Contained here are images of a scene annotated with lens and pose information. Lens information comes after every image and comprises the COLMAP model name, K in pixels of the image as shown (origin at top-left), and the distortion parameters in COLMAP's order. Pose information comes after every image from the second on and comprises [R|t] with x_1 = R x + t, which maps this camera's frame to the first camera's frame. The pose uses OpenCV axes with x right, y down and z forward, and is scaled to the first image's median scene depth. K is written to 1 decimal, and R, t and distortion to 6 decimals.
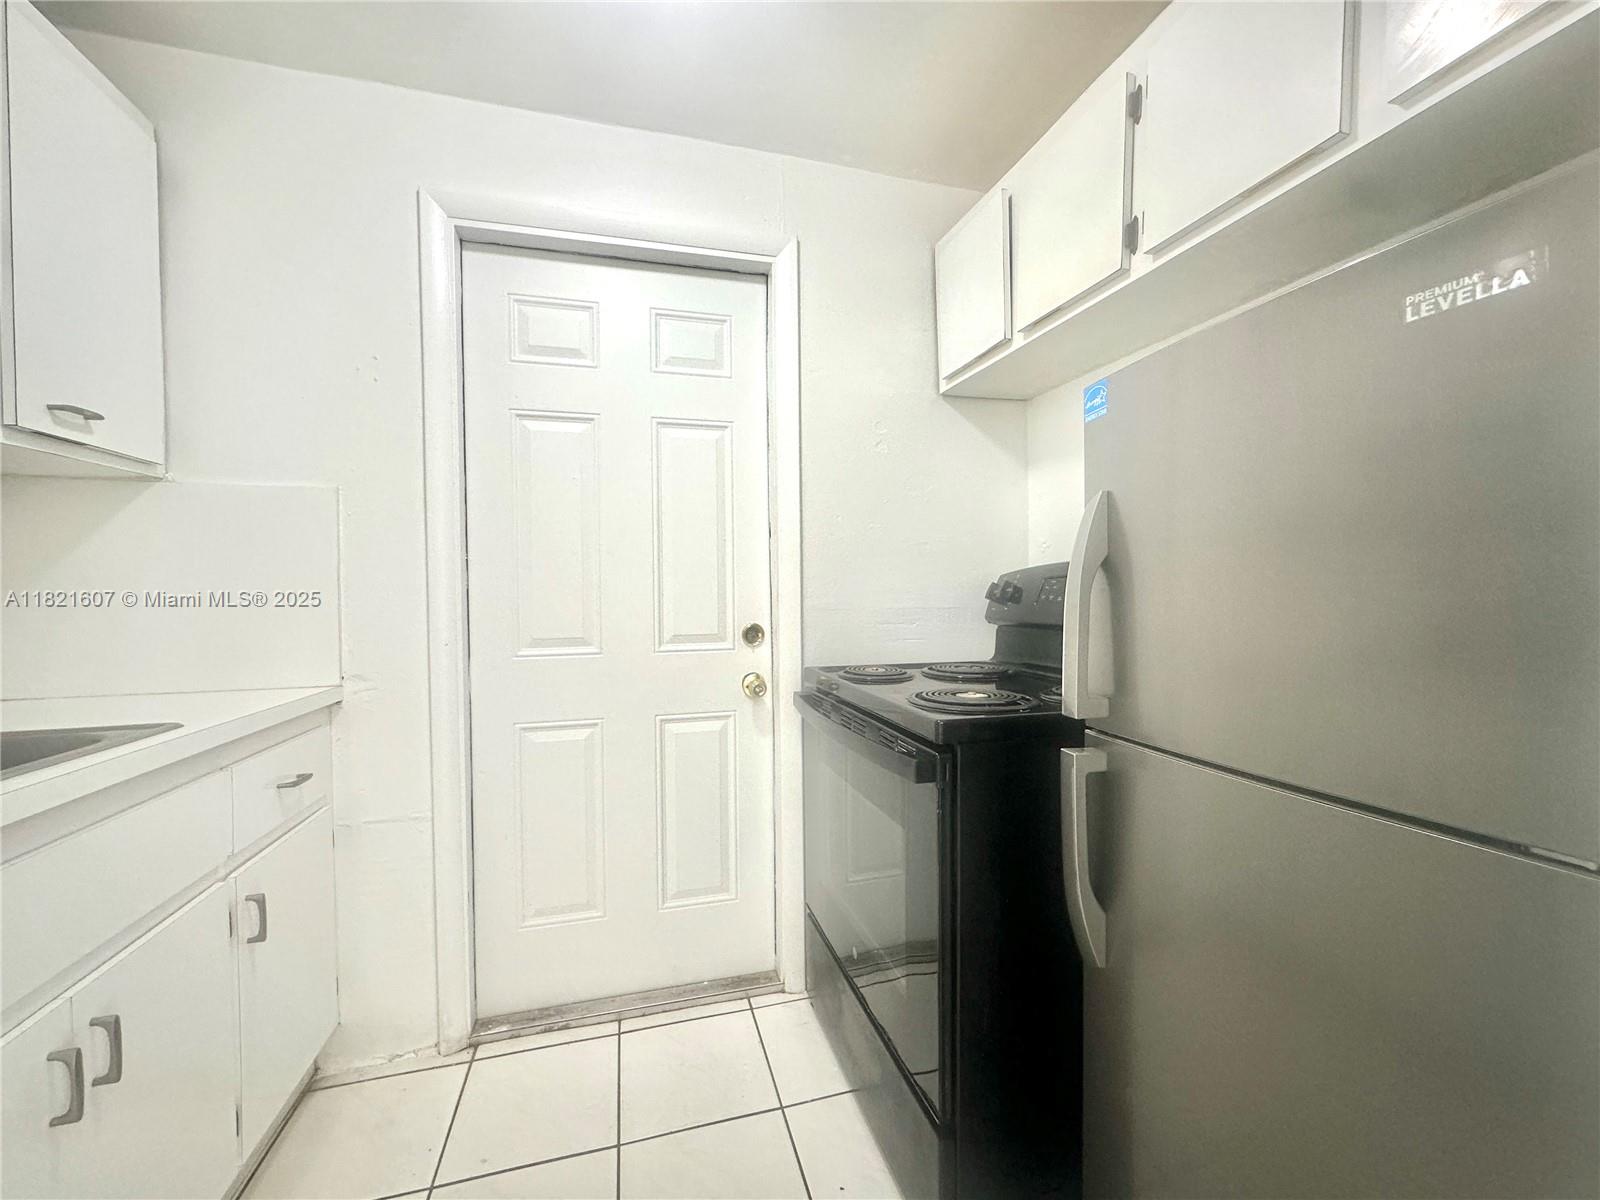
lens RADIAL K [[641.3, 0, 797.2], [0, 641.3, 592.6], [0, 0, 1]] dist [-0.000792, 0.001076]
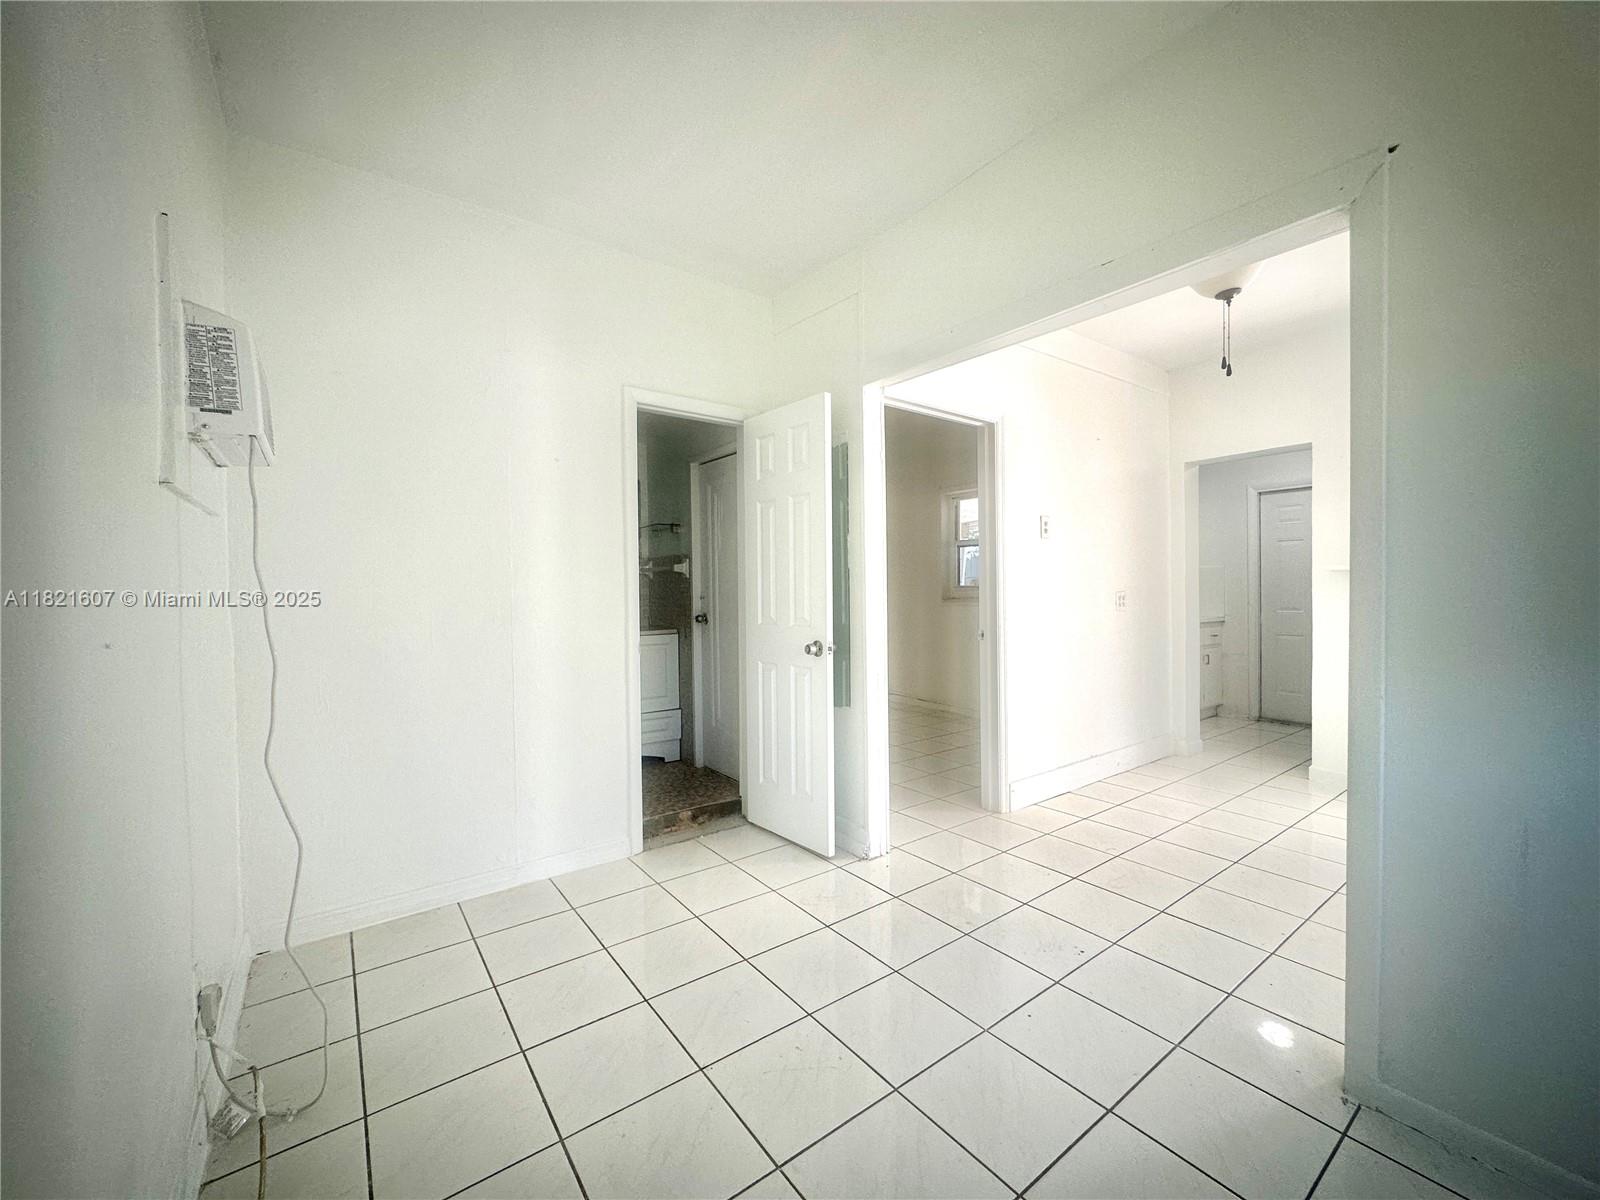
lens RADIAL K [[641.3, 0, 801.3], [0, 641.3, 599.1], [0, 0, 1]] dist [-0.000792, 0.001076]
pose [[0.371412, 0.017178, -0.928309, 1.824213], [-0.001741, 0.999840, 0.017805, -0.040050], [0.928467, -0.004996, 0.371382, -2.649112]]
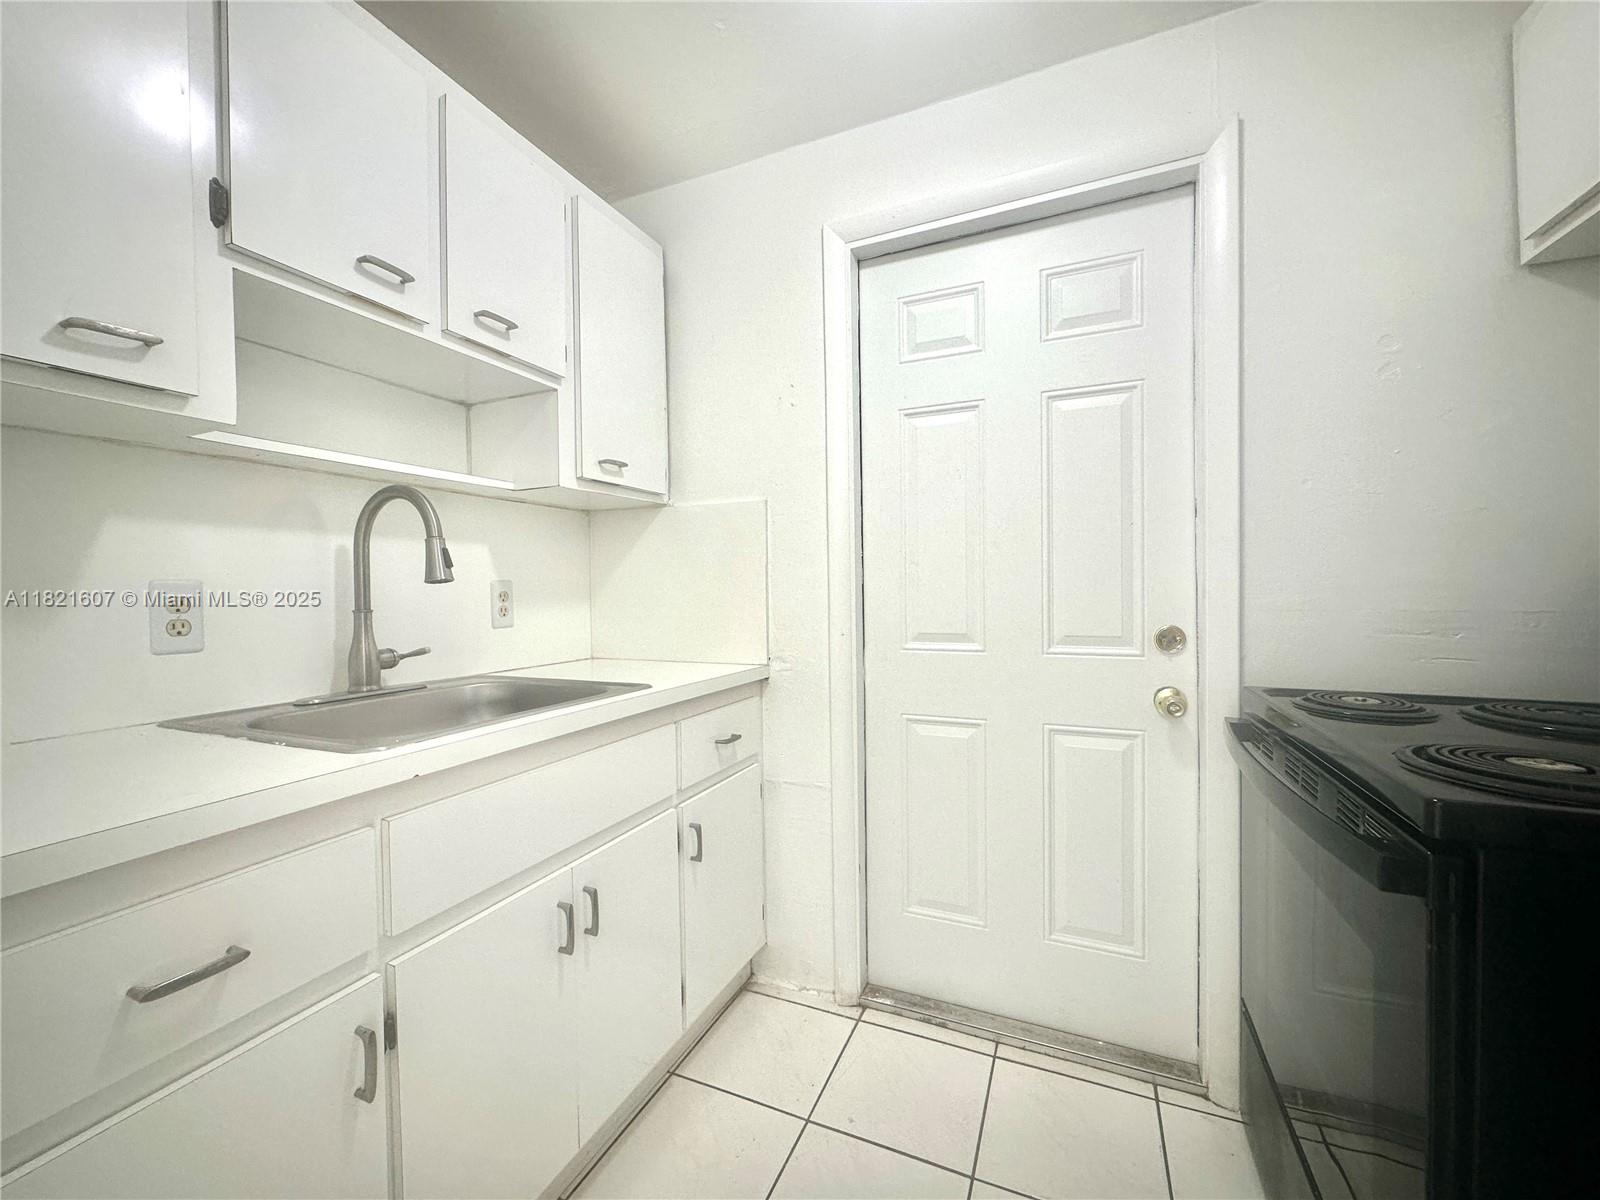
lens RADIAL K [[641.3, 0, 797.6], [0, 641.3, 595.4], [0, 0, 1]] dist [-0.000792, 0.001076]
pose [[0.781352, 0.007192, -0.624049, 0.077410], [0.001519, 0.999909, 0.013426, -0.001344], [0.624088, -0.011438, 0.781270, 0.091305]]
